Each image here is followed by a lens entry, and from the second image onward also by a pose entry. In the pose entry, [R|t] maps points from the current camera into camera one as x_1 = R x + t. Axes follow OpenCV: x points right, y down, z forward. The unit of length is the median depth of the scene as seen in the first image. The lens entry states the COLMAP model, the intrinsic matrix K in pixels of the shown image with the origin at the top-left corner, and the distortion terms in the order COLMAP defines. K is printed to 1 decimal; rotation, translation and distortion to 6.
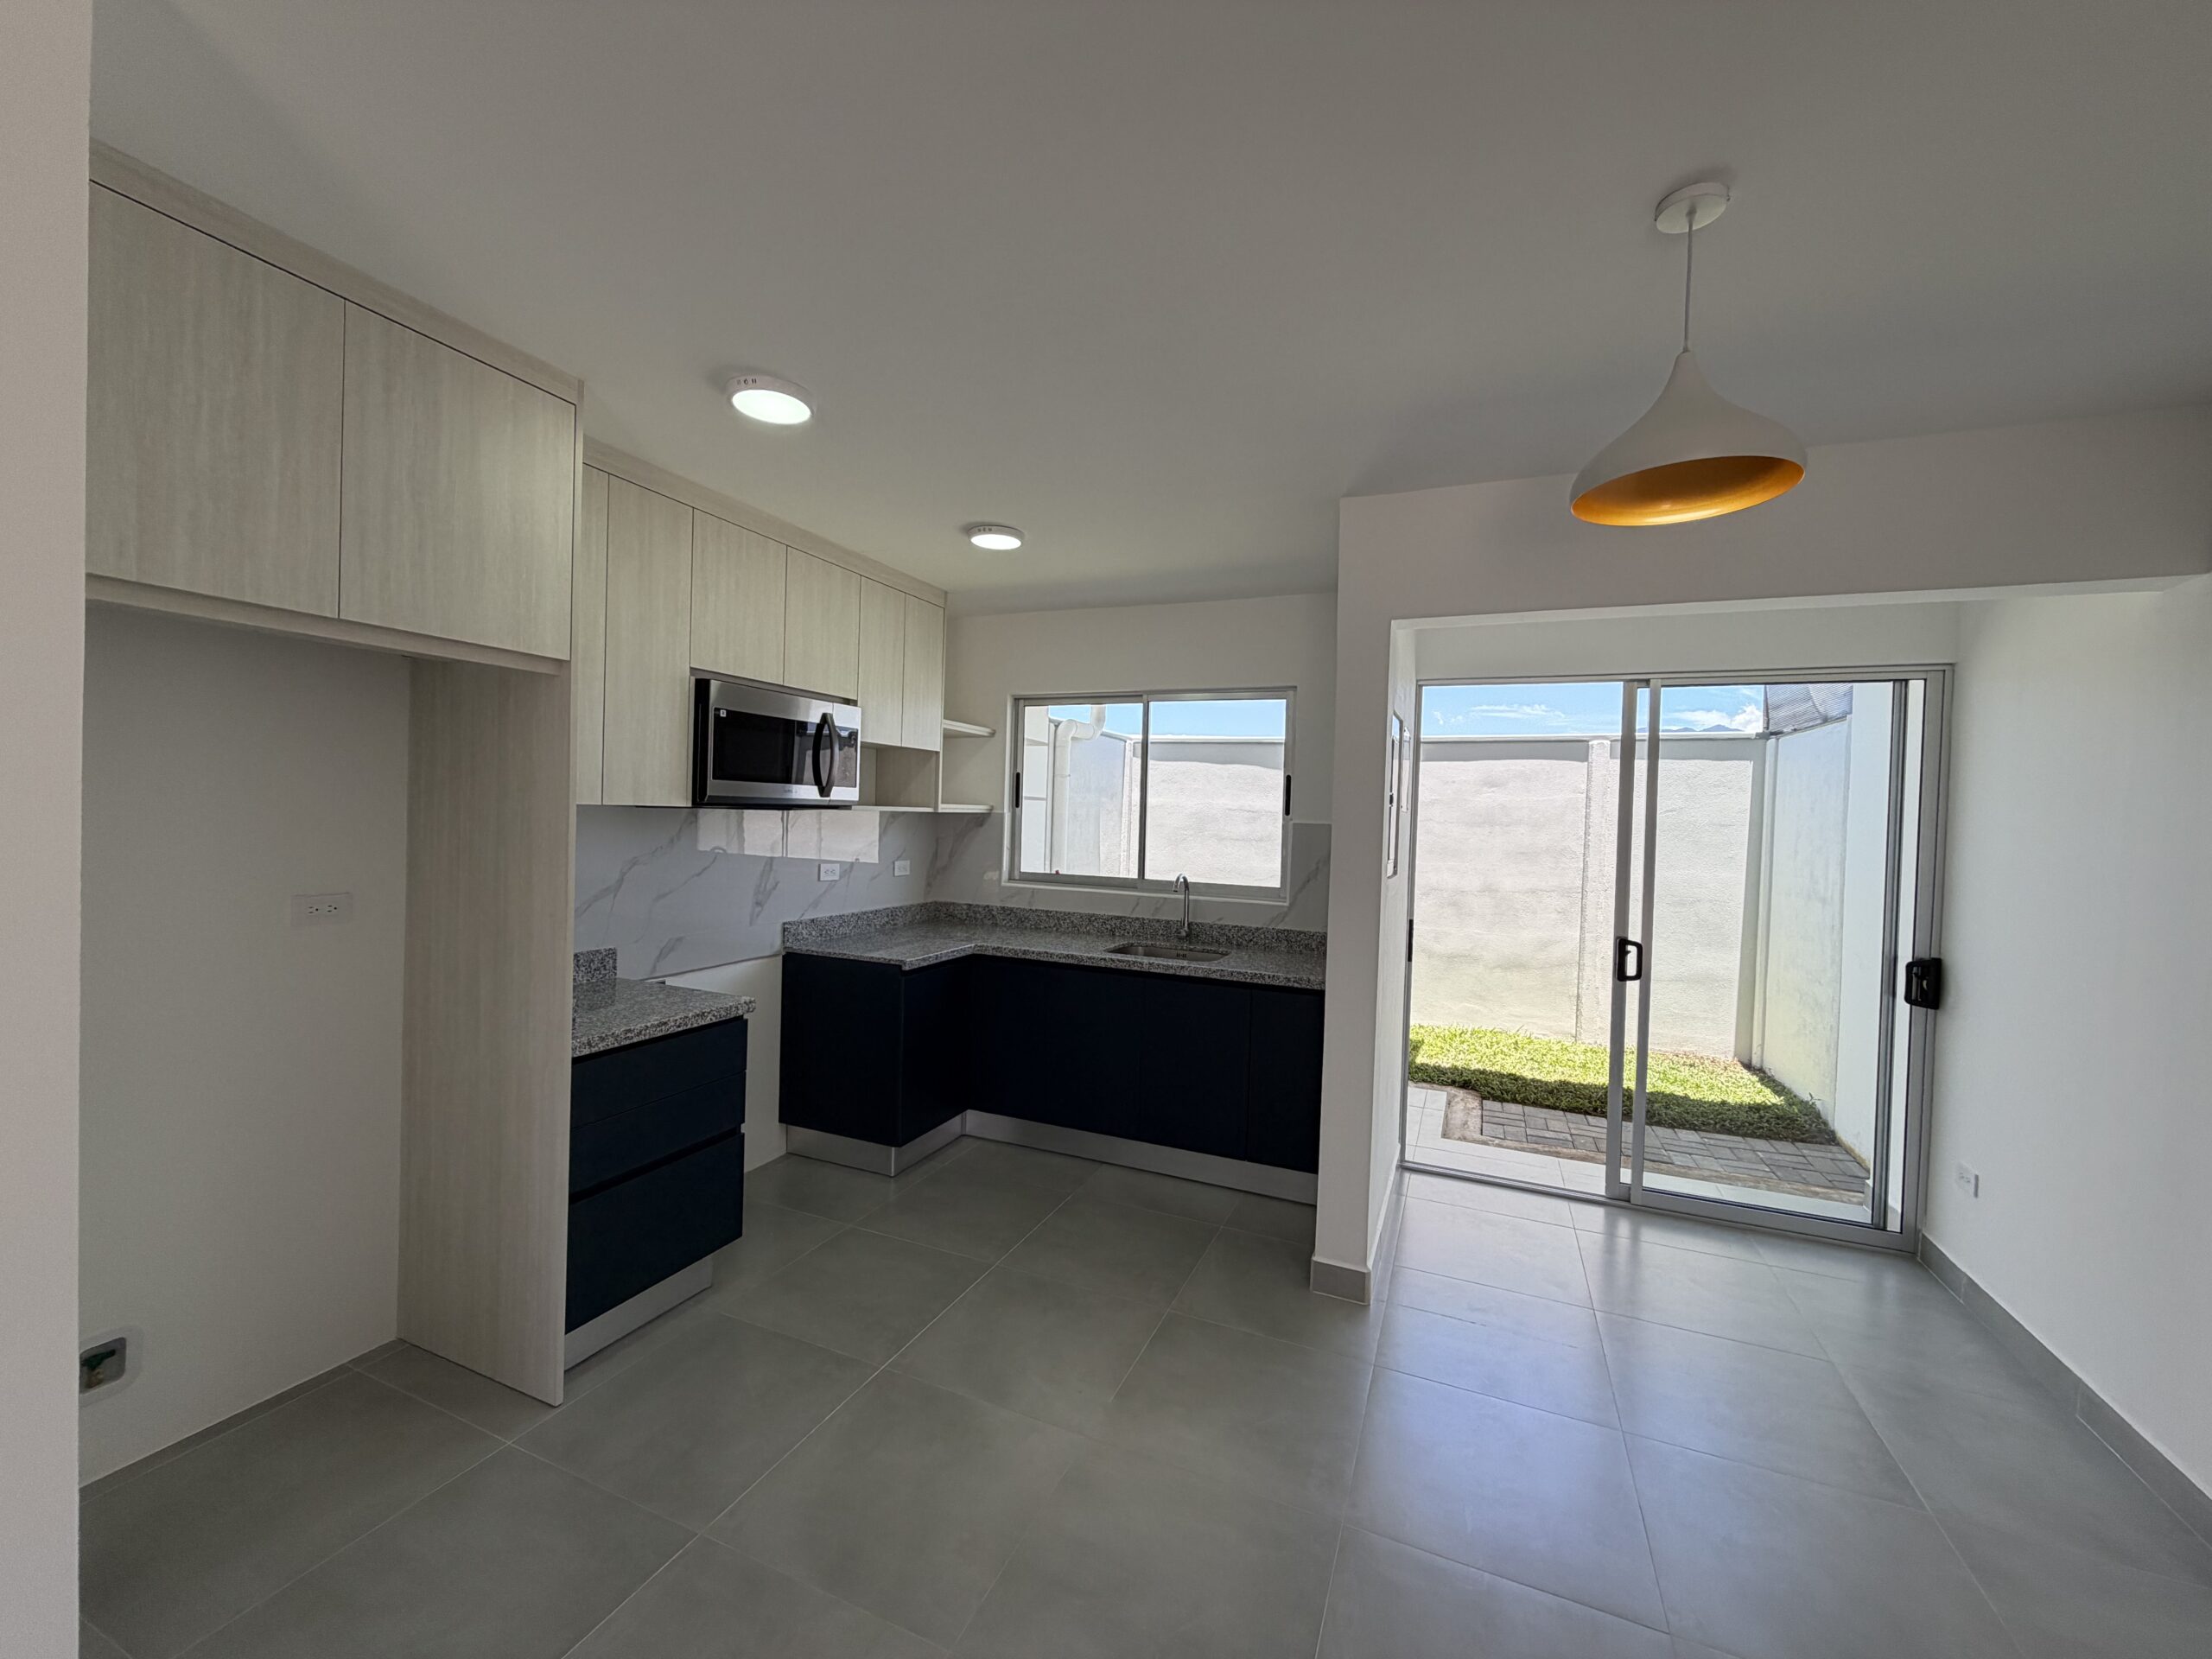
lens RADIAL K [[874.5, 0, 1106.0], [0, 874.5, 829.5], [0, 0, 1]] dist [-0.001331, -0.000403]
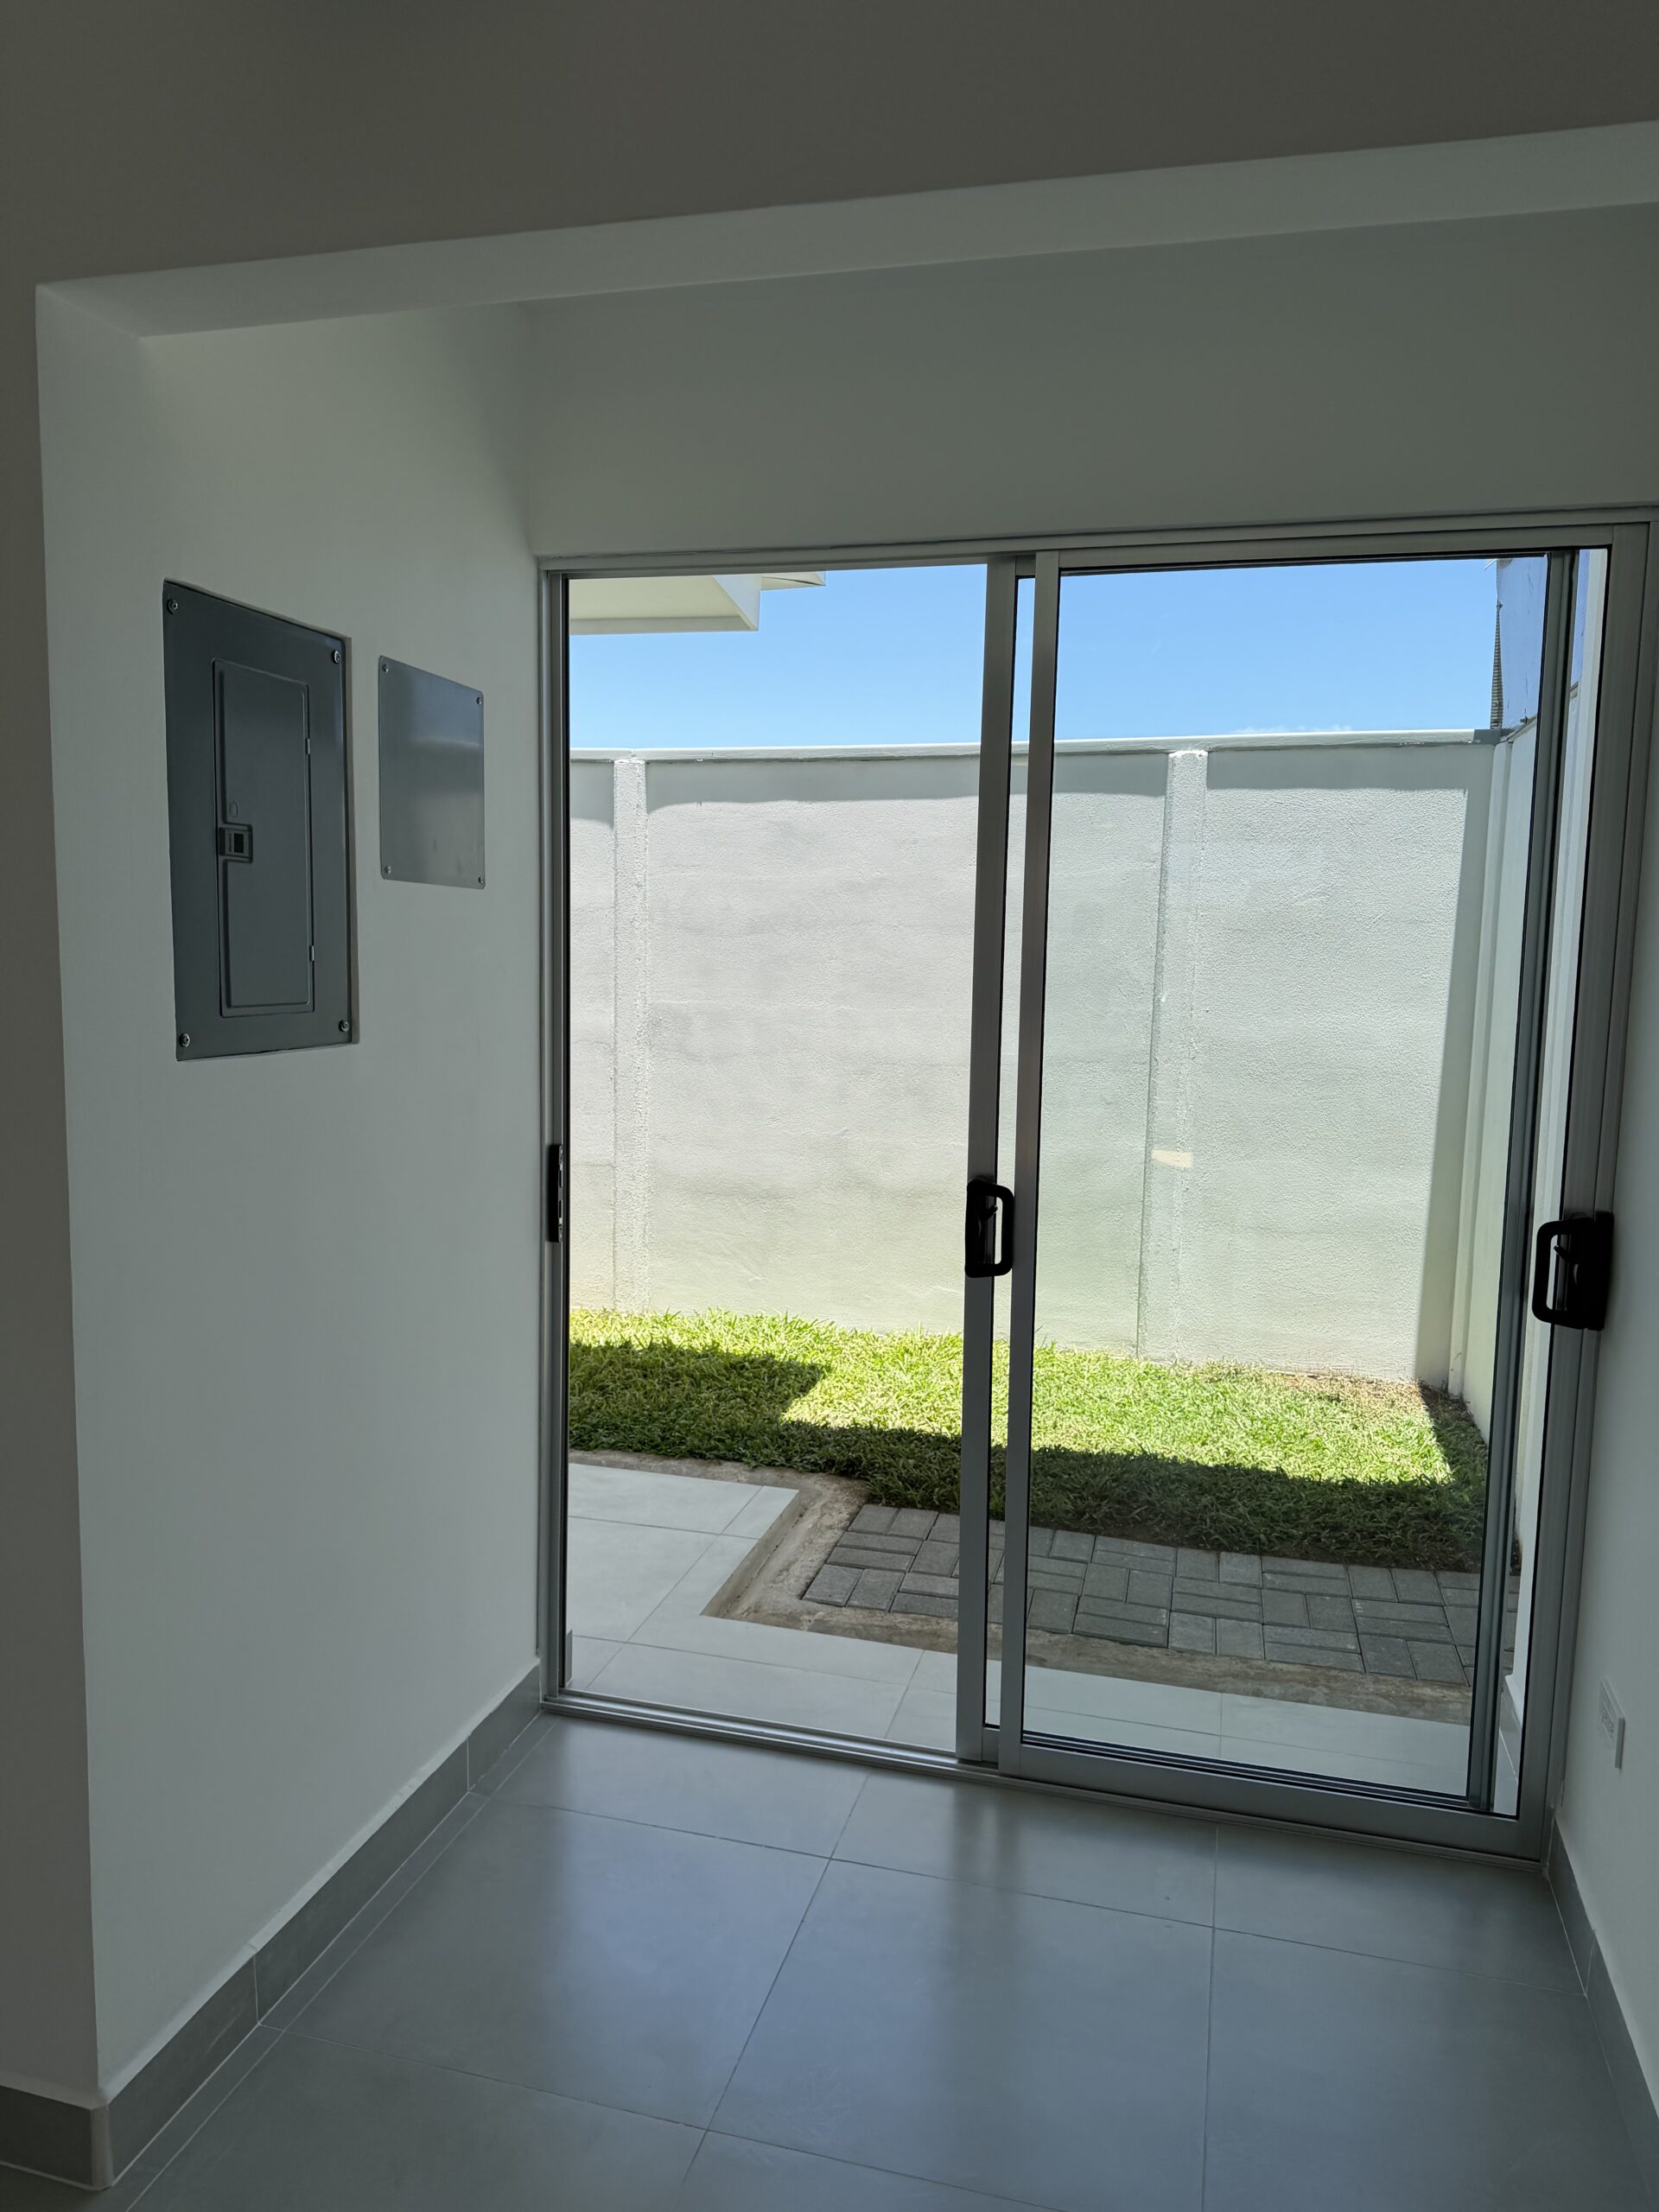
lens RADIAL K [[1530.0, 0, 829.5], [0, 1530.0, 1106.0], [0, 0, 1]] dist [0.136883, -0.239324]
pose [[0.989640, -0.025038, 0.141370, 0.395863], [0.010905, 0.994940, 0.099872, 0.011610], [-0.143155, -0.097296, 0.984906, 0.258213]]
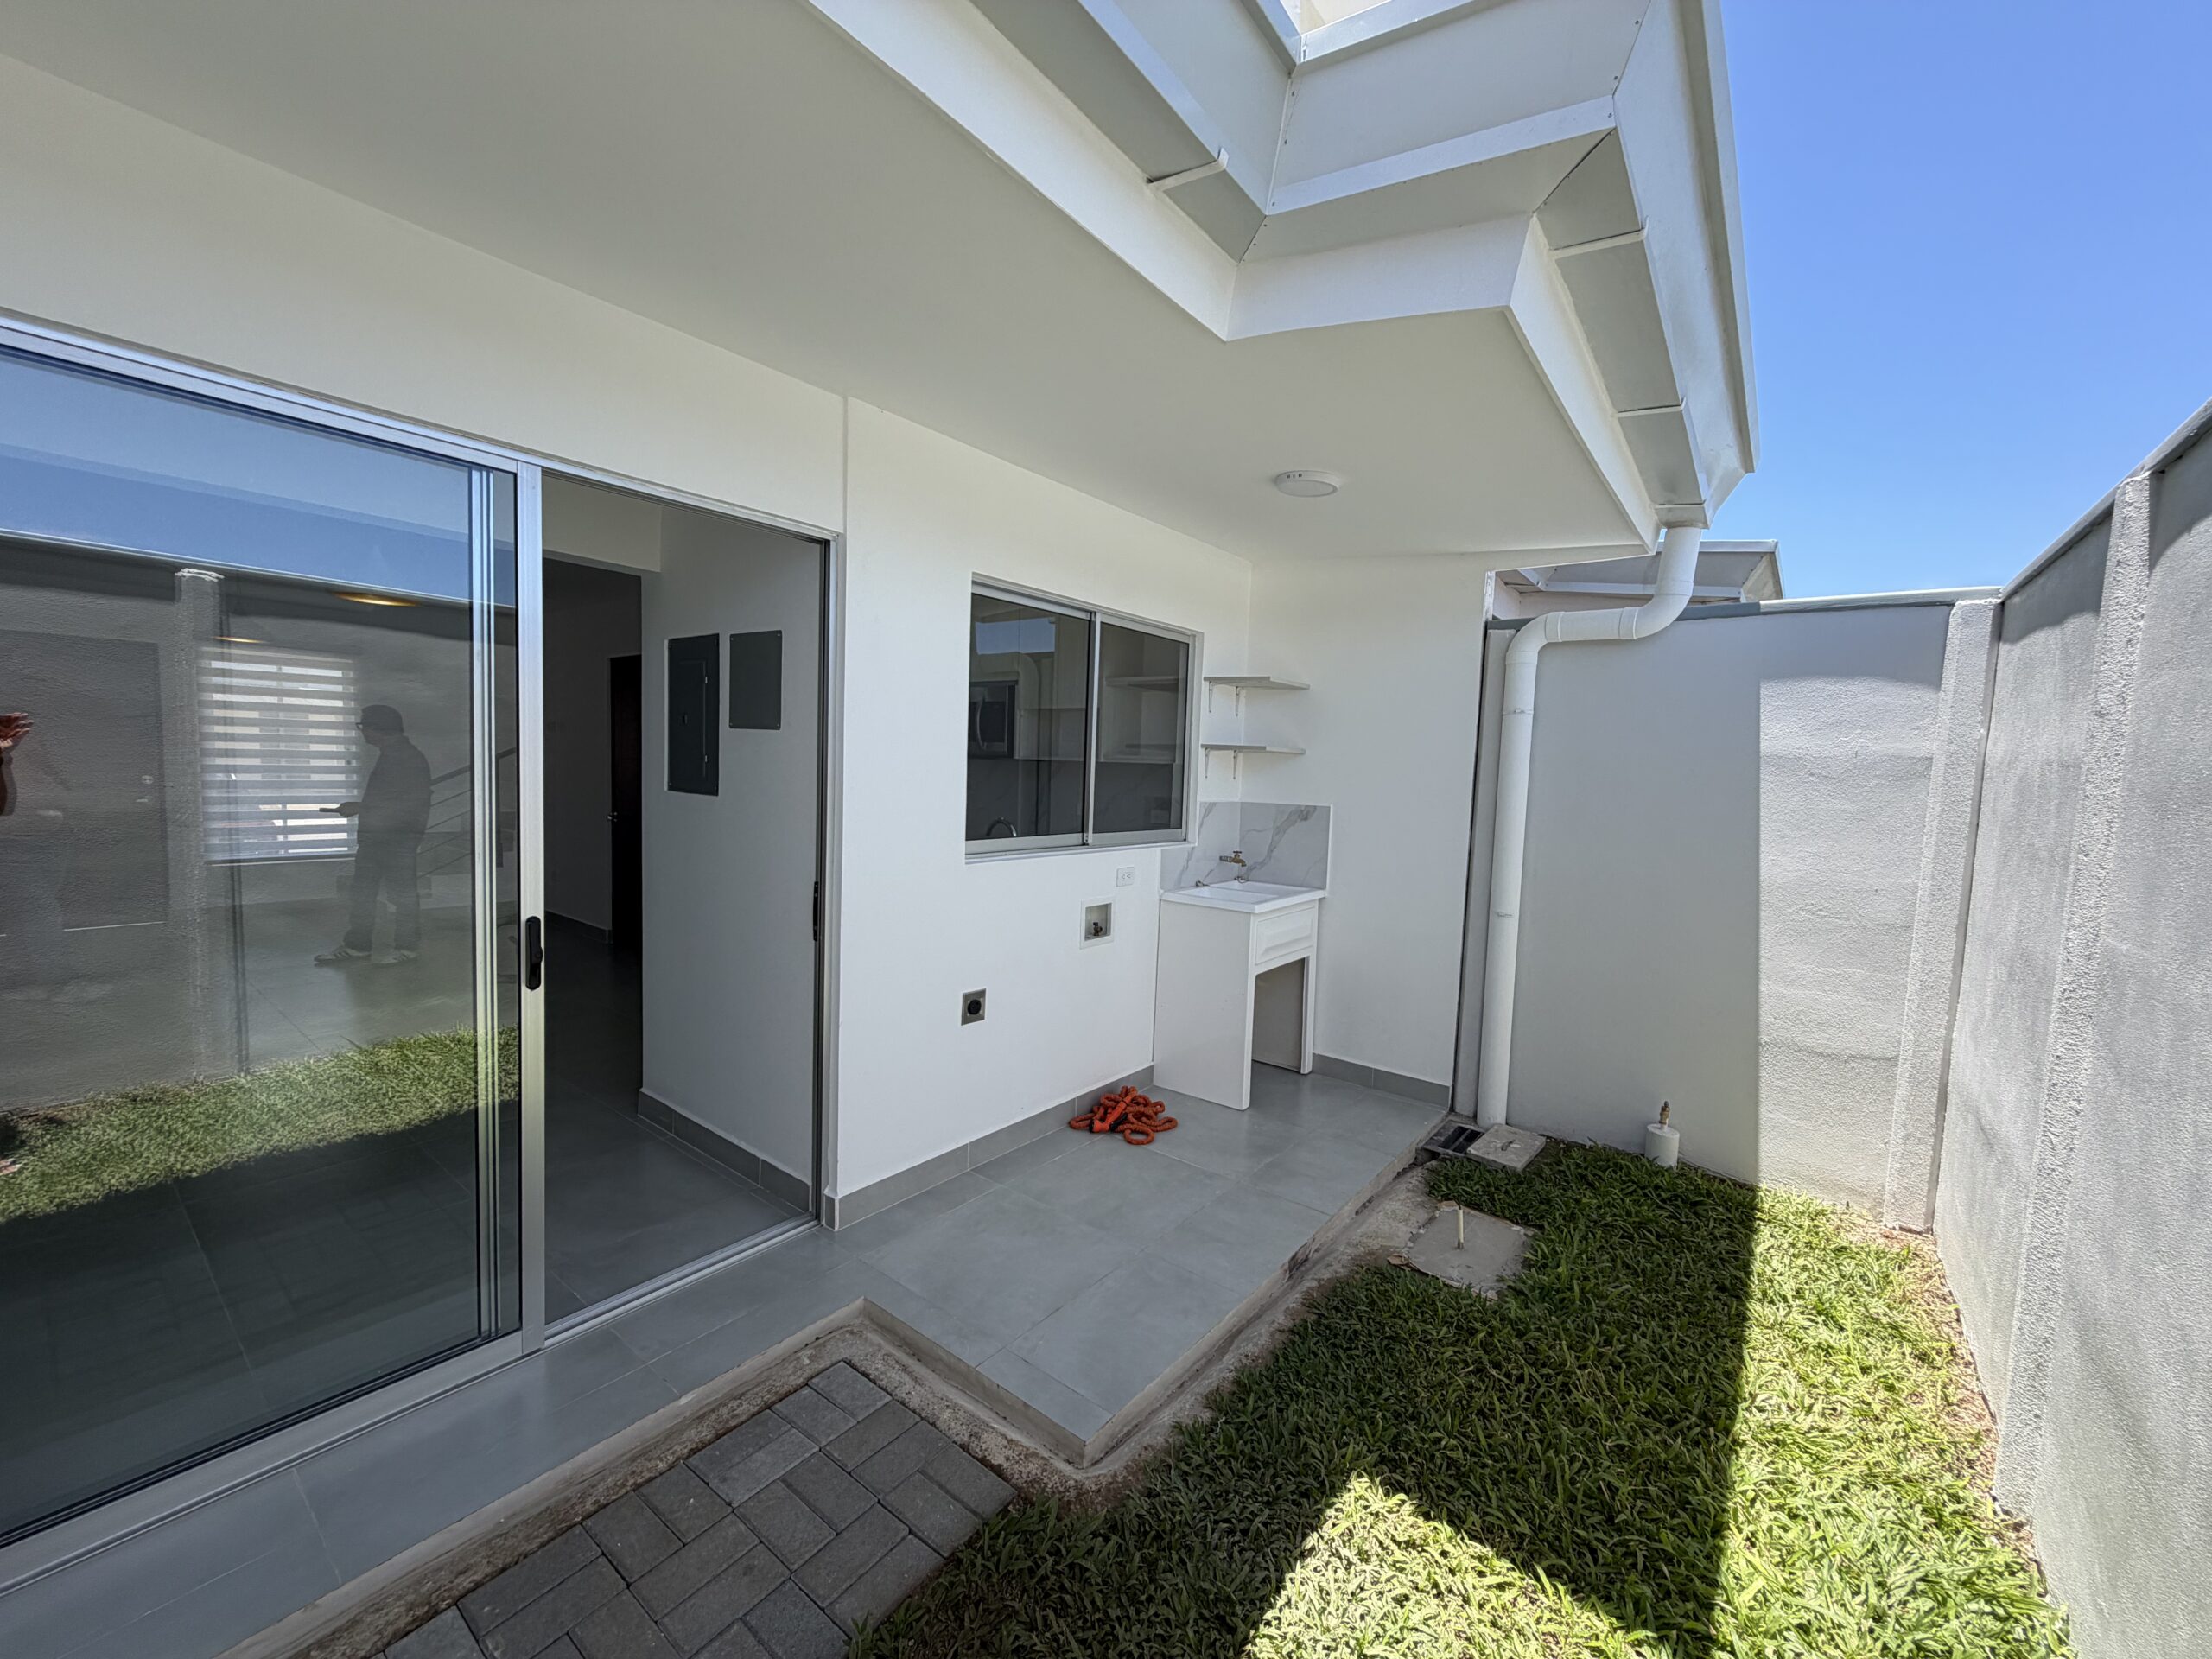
lens RADIAL K [[874.5, 0, 1106.0], [0, 874.5, 829.5], [0, 0, 1]] dist [-0.001331, -0.000403]
pose [[-0.254612, 0.033220, -0.966472, 1.018341], [-0.062020, 0.996791, 0.050600, 0.011962], [0.965052, 0.072824, -0.251735, 1.463853]]
